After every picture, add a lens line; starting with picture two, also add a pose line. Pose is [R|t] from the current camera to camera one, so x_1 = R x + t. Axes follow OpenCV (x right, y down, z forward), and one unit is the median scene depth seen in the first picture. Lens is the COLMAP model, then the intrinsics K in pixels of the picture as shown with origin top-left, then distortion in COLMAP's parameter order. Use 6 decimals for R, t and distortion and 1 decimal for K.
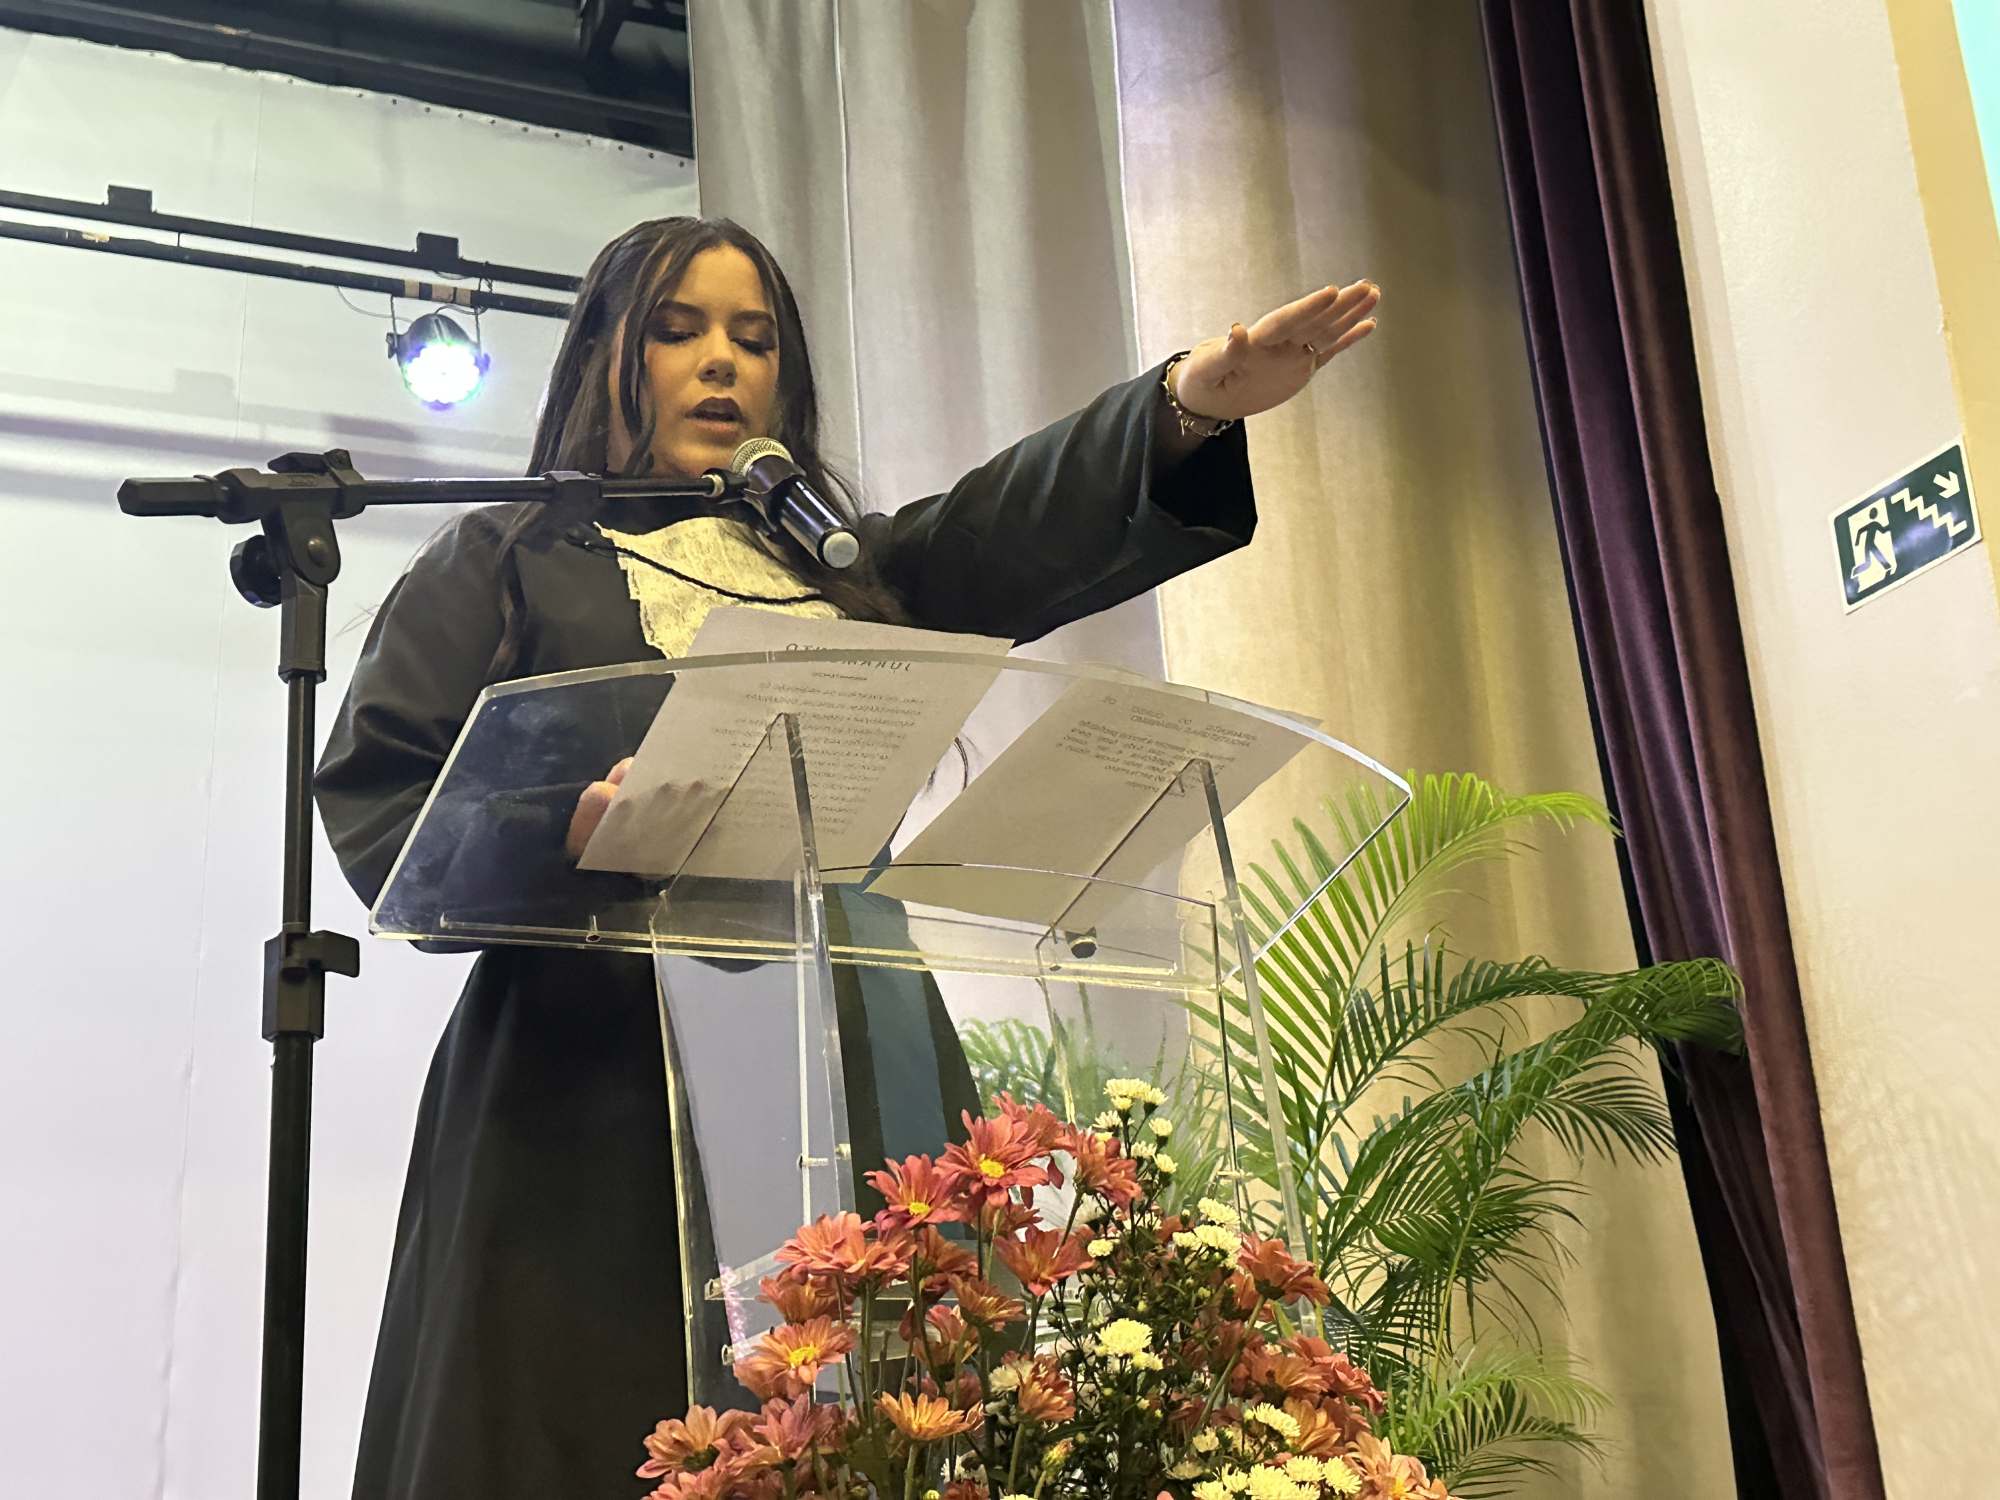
lens RADIAL K [[2803.6, 0, 1050.9], [0, 2803.6, 722.5], [0, 0, 1]] dist [0.136069, 0.000000]
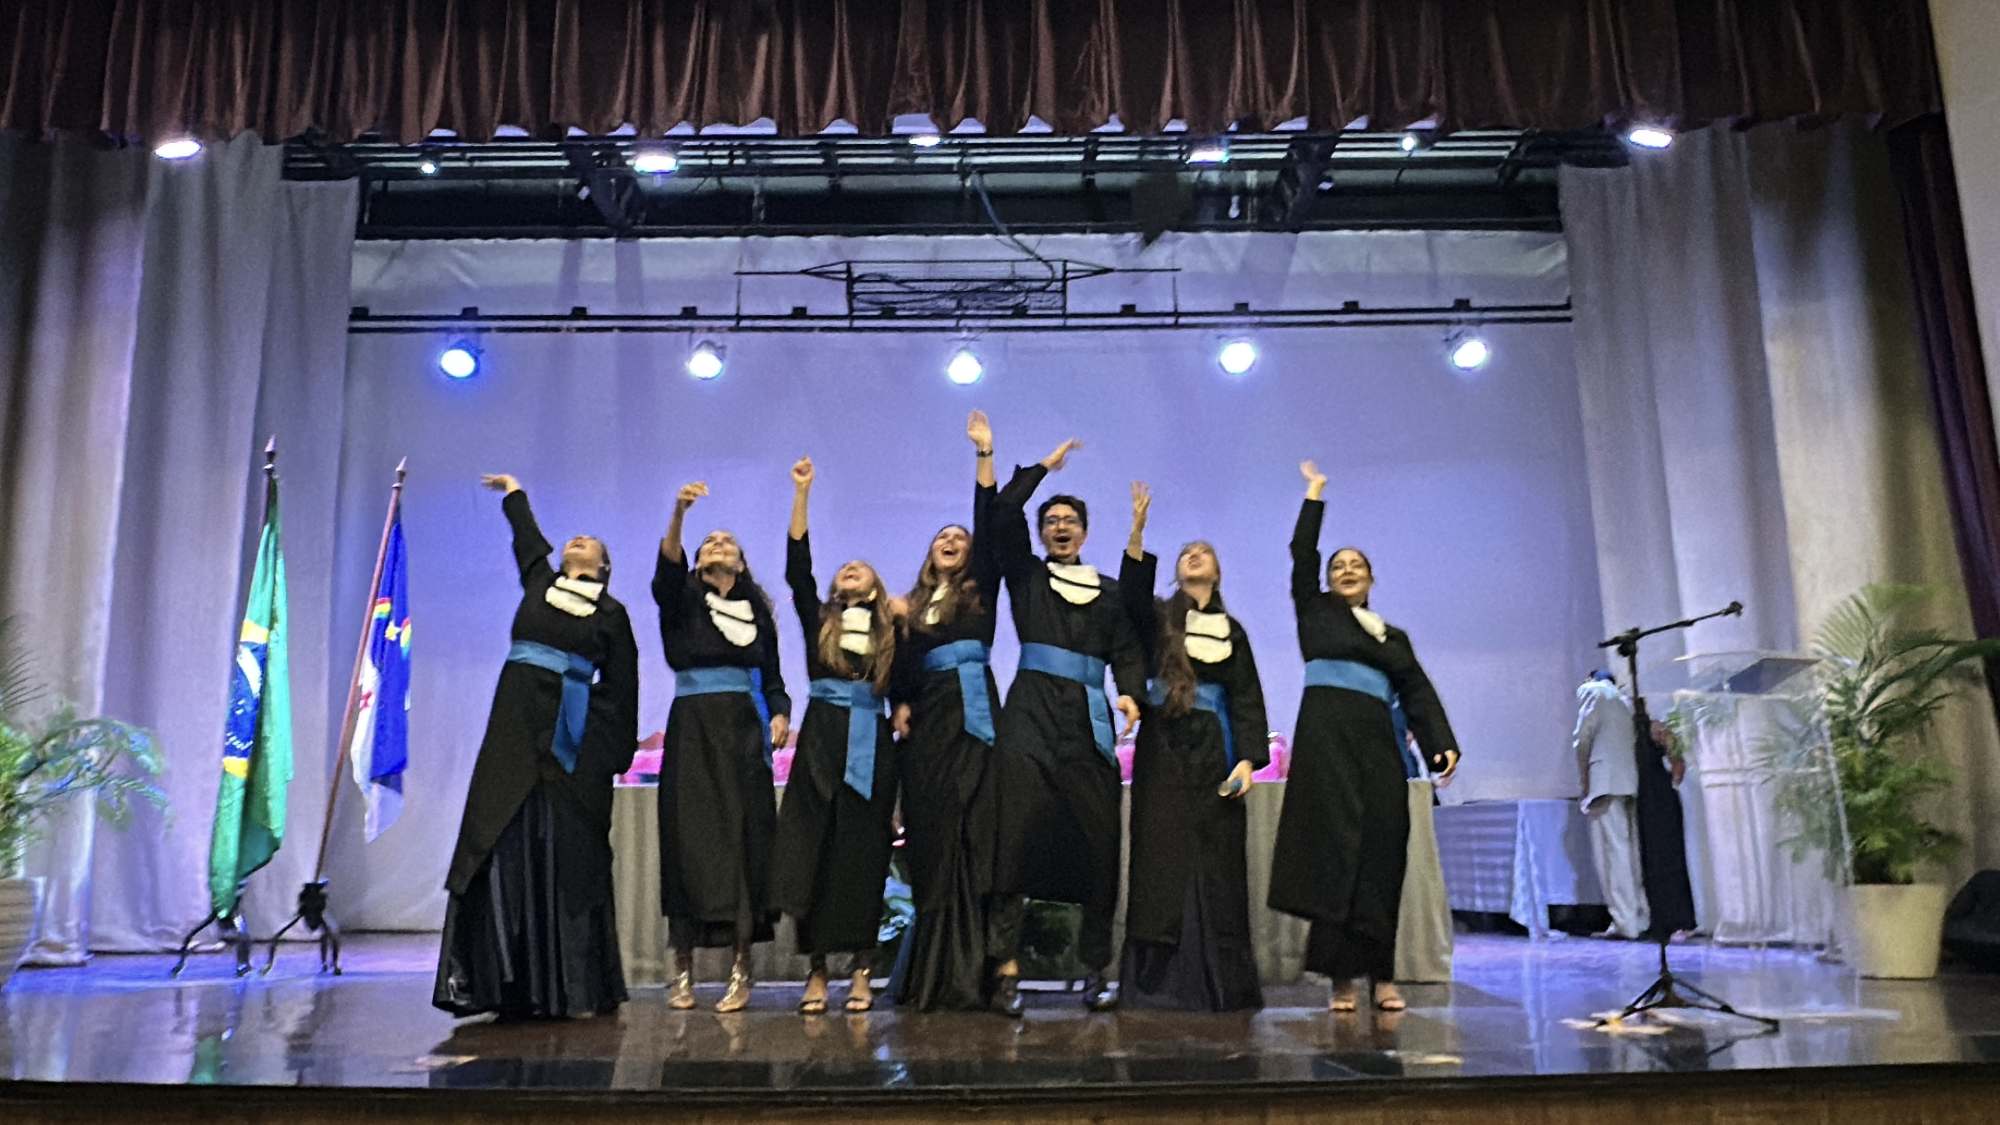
lens RADIAL K [[1443.5, 0, 995.9], [0, 1443.5, 557.2], [0, 0, 1]] dist [-0.000717, 0.010104]
pose [[0.901483, -0.035512, -0.431355, -0.075624], [0.100054, 0.986732, 0.127867, -0.311827], [0.421091, -0.158429, 0.893075, -0.878038]]
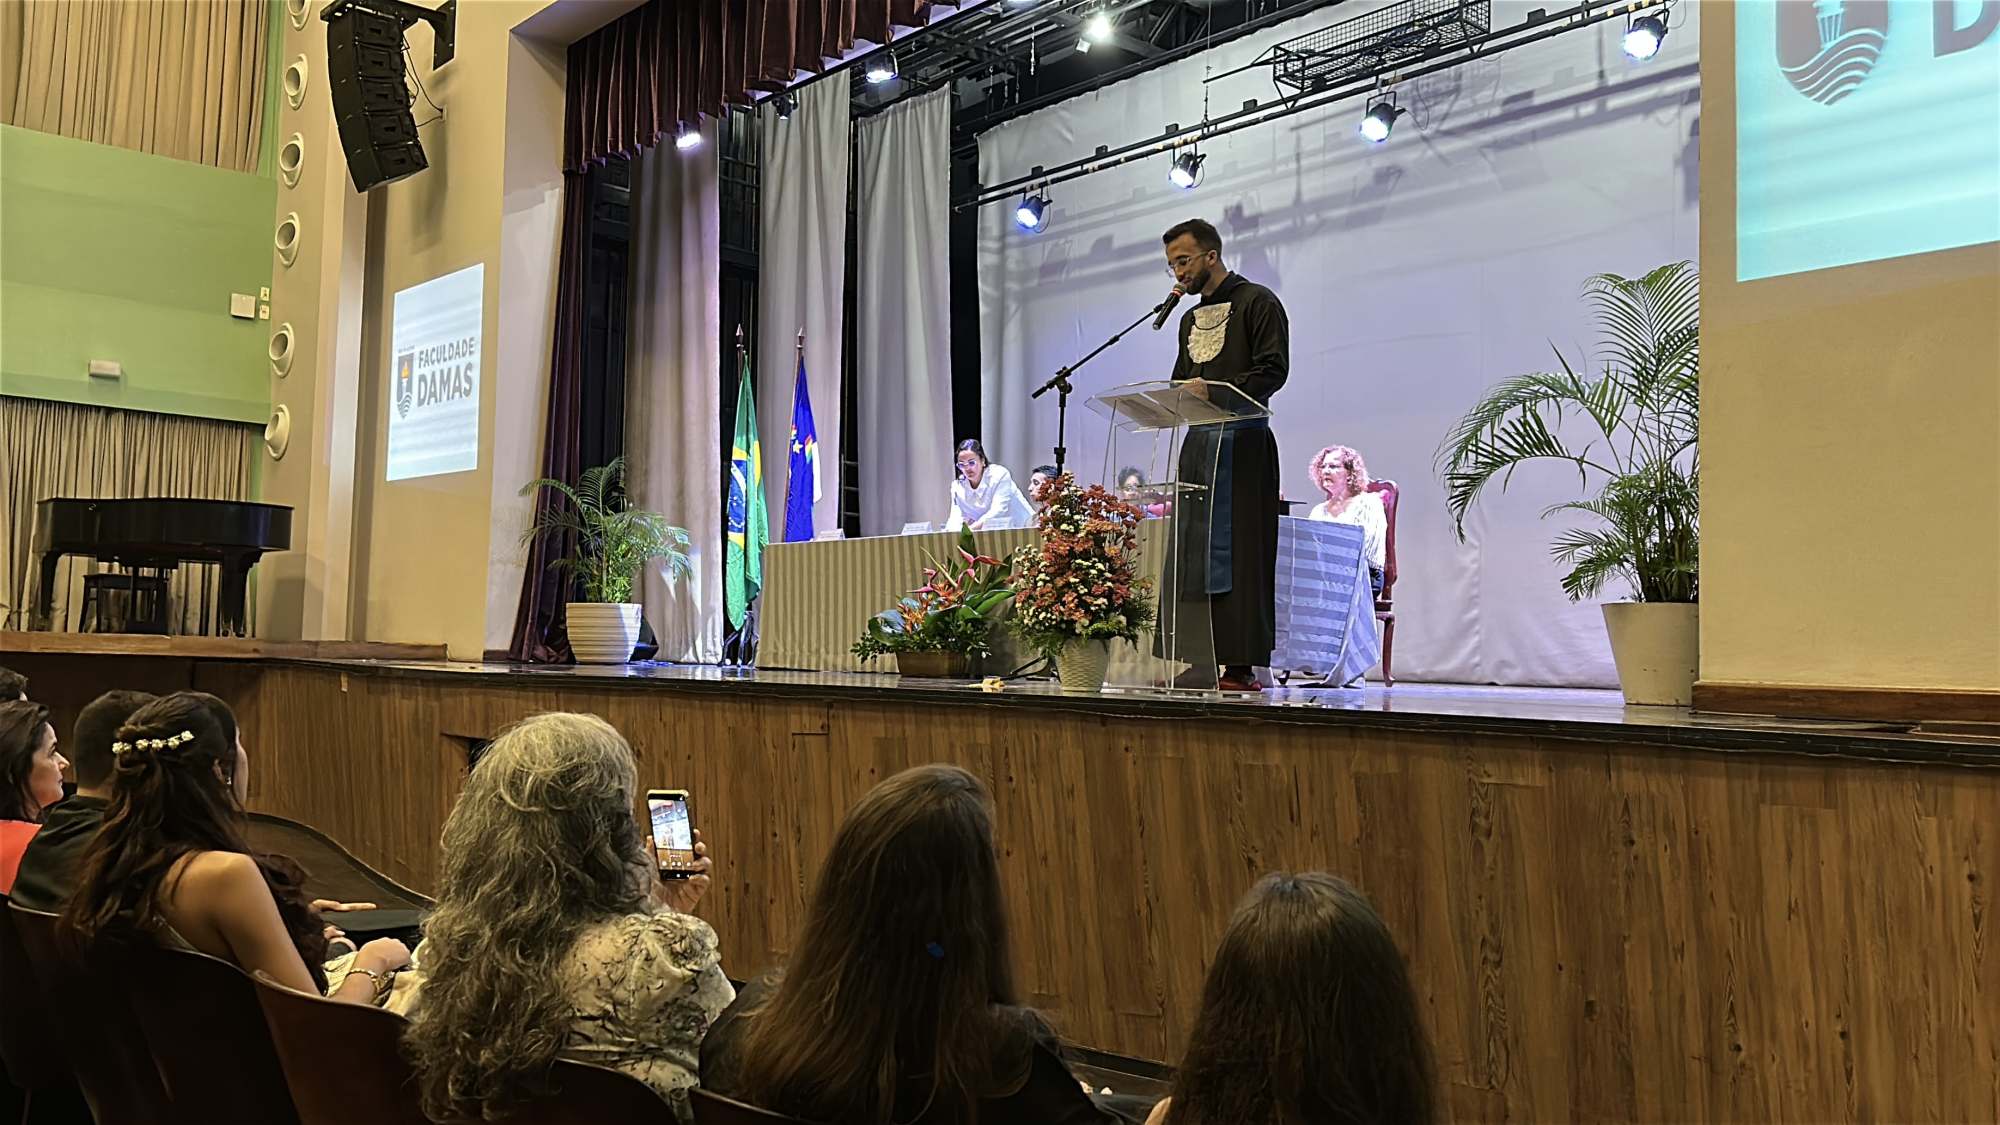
lens RADIAL K [[1620.5, 0, 966.7], [0, 1620.5, 602.0], [0, 0, 1]] dist [0.087567, -0.086348]
pose [[0.268374, 0.032312, -0.962773, 1.506079], [0.284751, 0.952115, 0.111328, -0.030463], [0.920268, -0.304028, 0.246322, -0.119990]]
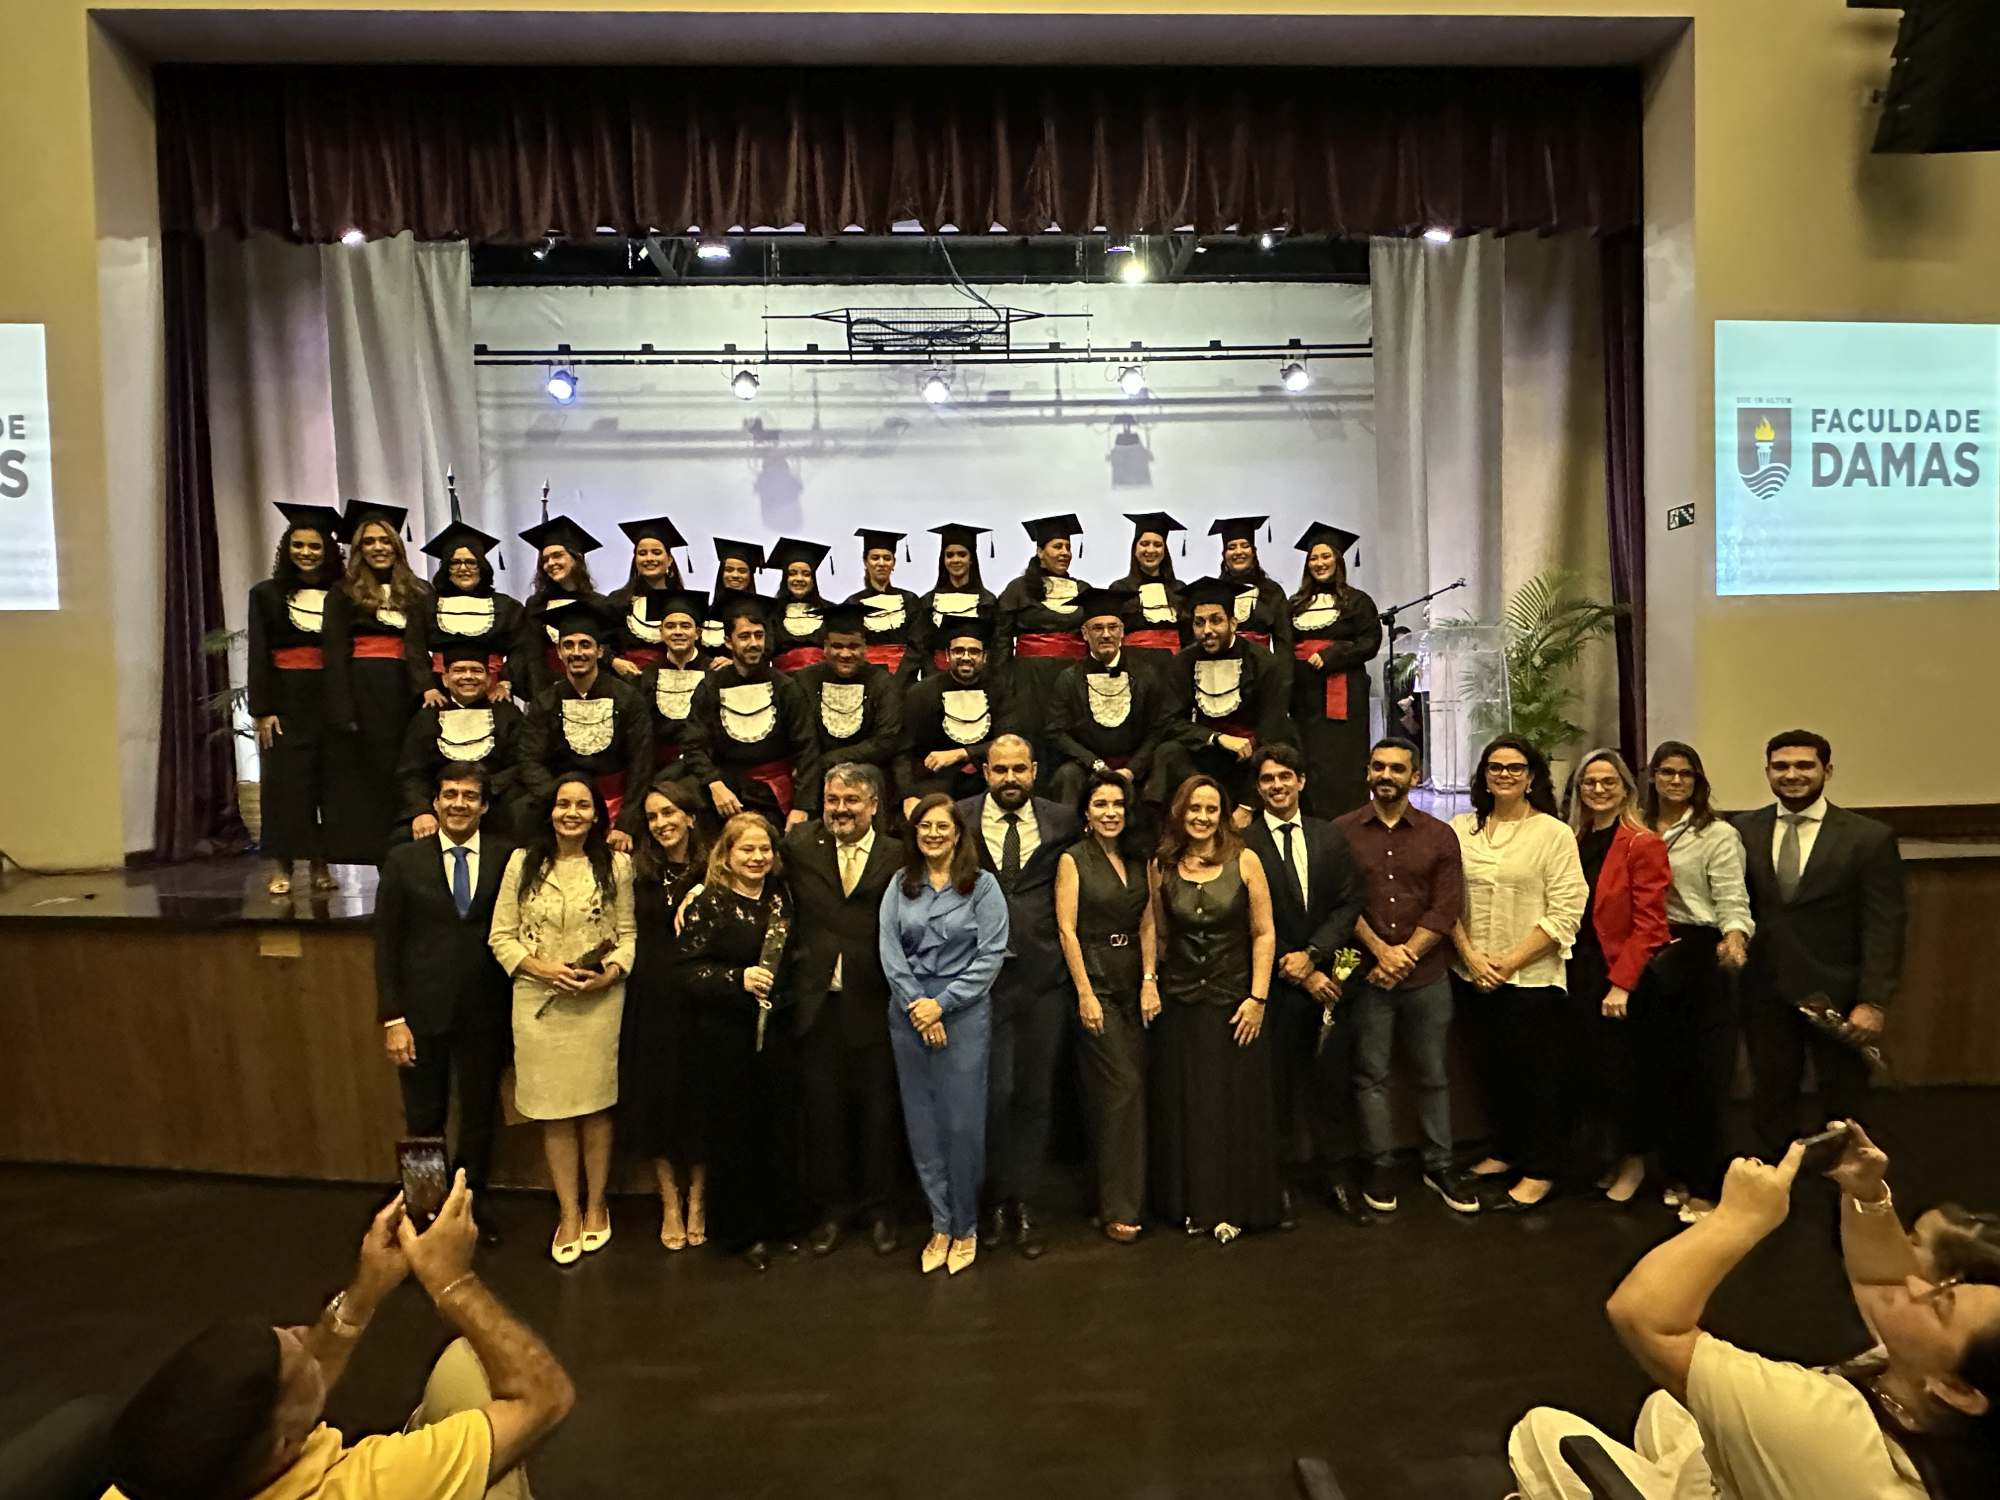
lens RADIAL K [[1035.8, 0, 993.3], [0, 1035.8, 752.8], [0, 0, 1]] dist [-0.006952, 0.001958]
pose [[0.921592, 0.051930, -0.384670, -0.072010], [0.099347, 0.926445, 0.363084, -0.417560], [0.375231, -0.372831, 0.848645, -0.986448]]
